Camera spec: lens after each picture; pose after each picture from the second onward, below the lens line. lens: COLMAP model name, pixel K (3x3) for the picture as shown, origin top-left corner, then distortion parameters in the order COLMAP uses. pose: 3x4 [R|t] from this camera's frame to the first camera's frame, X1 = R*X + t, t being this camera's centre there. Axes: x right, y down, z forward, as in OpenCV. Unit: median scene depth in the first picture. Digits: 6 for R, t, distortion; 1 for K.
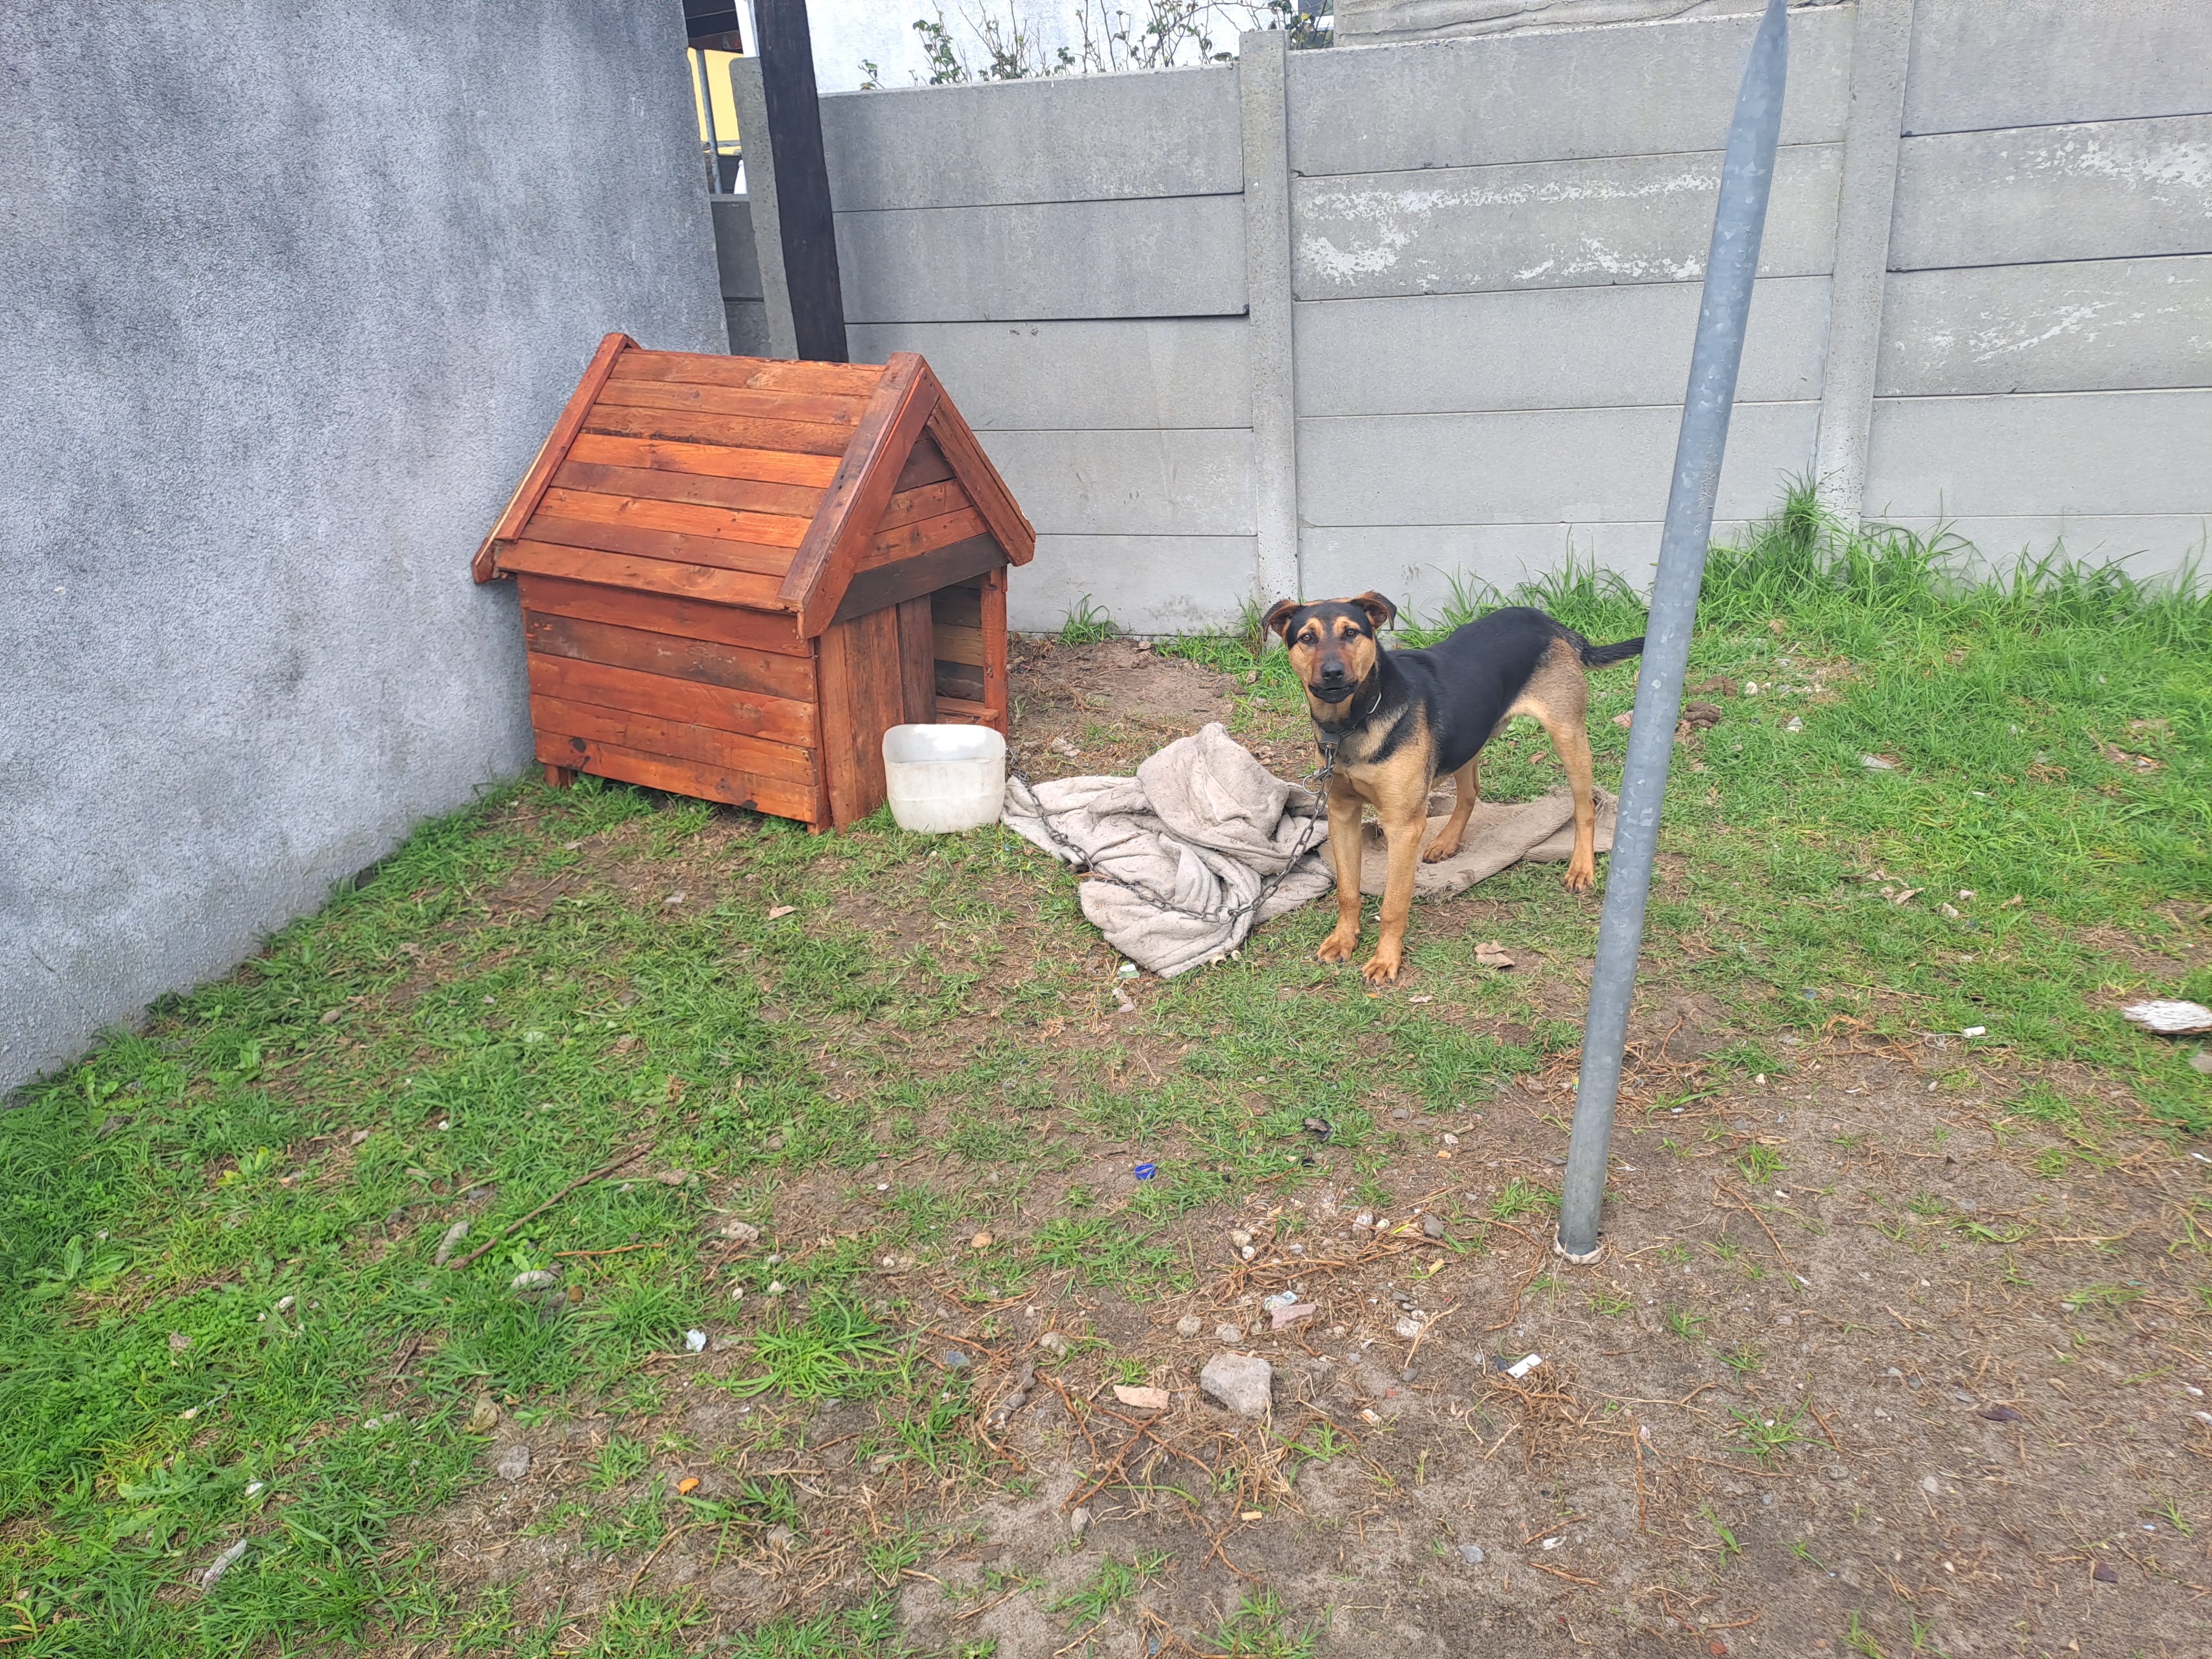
lens RADIAL K [[1636.1, 0, 1119.6], [0, 1636.1, 814.6], [0, 0, 1]] dist [0.070874, -0.067026]
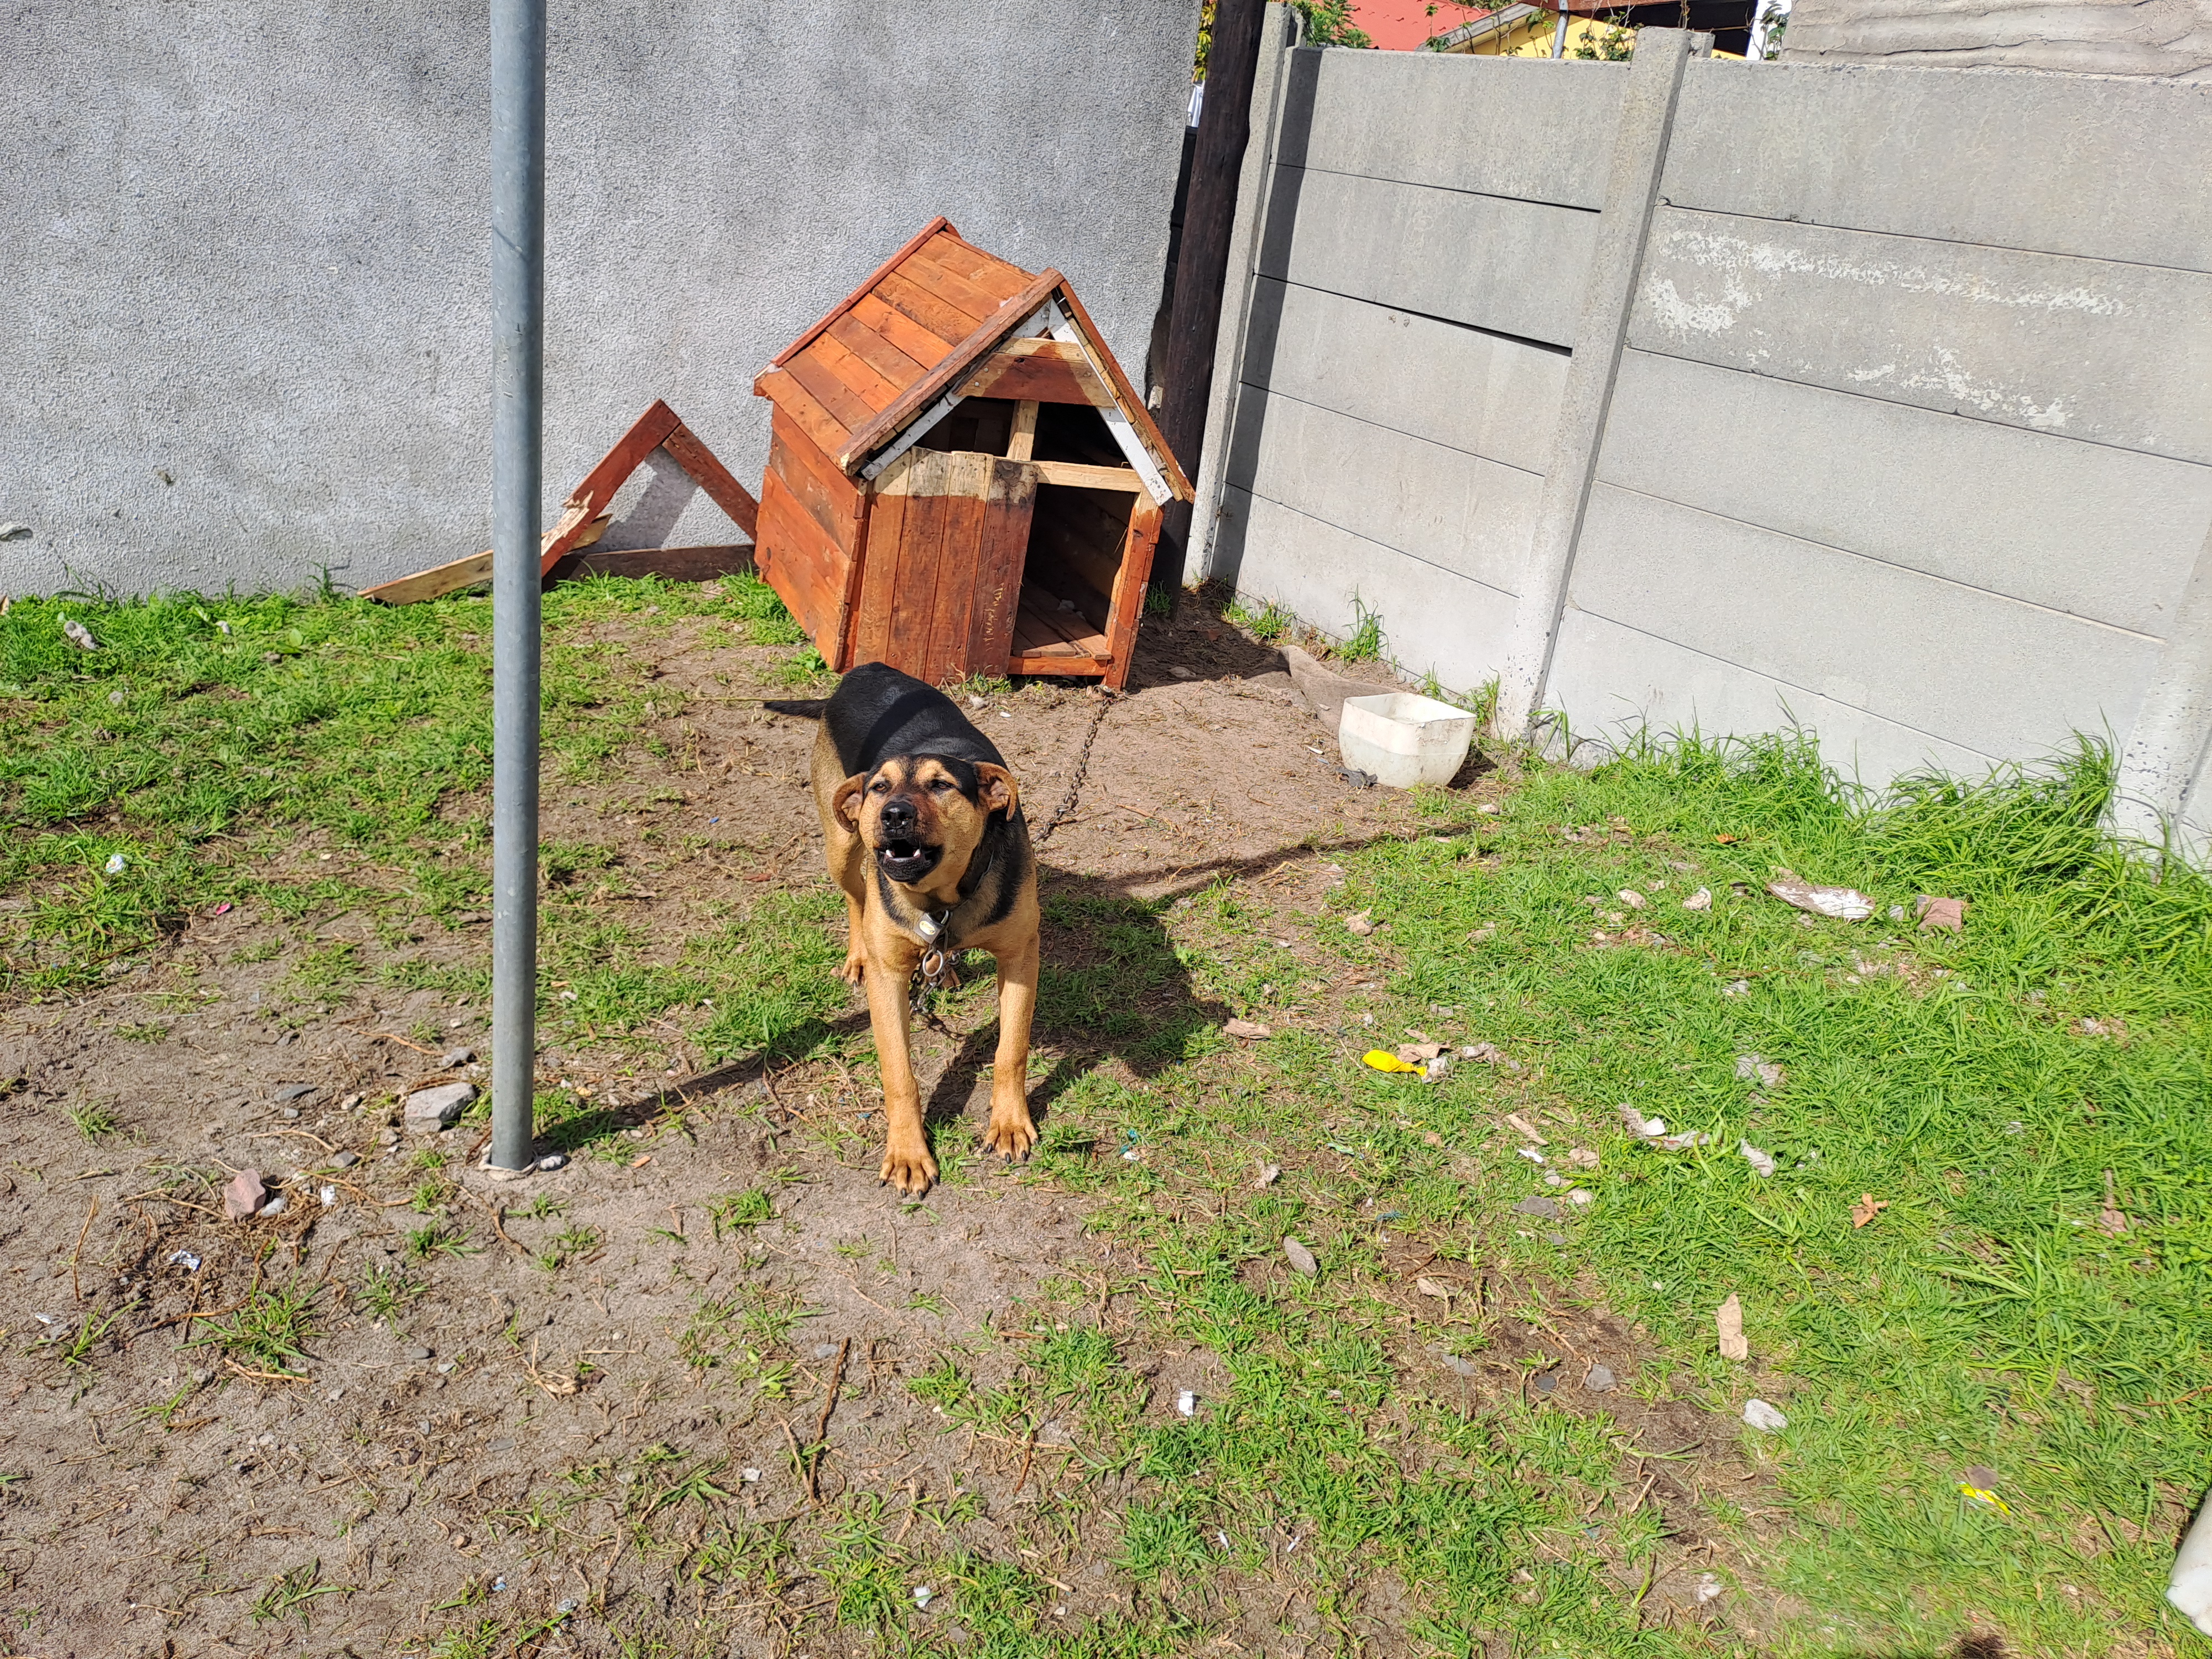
lens RADIAL K [[1690.4, 0, 1124.5], [0, 1690.4, 823.0], [0, 0, 1]] dist [0.092571, -0.074229]
pose [[0.740120, 0.386345, -0.550418, 0.613739], [-0.392340, 0.912832, 0.113167, -0.105430], [0.546161, 0.132194, 0.827184, 0.194648]]
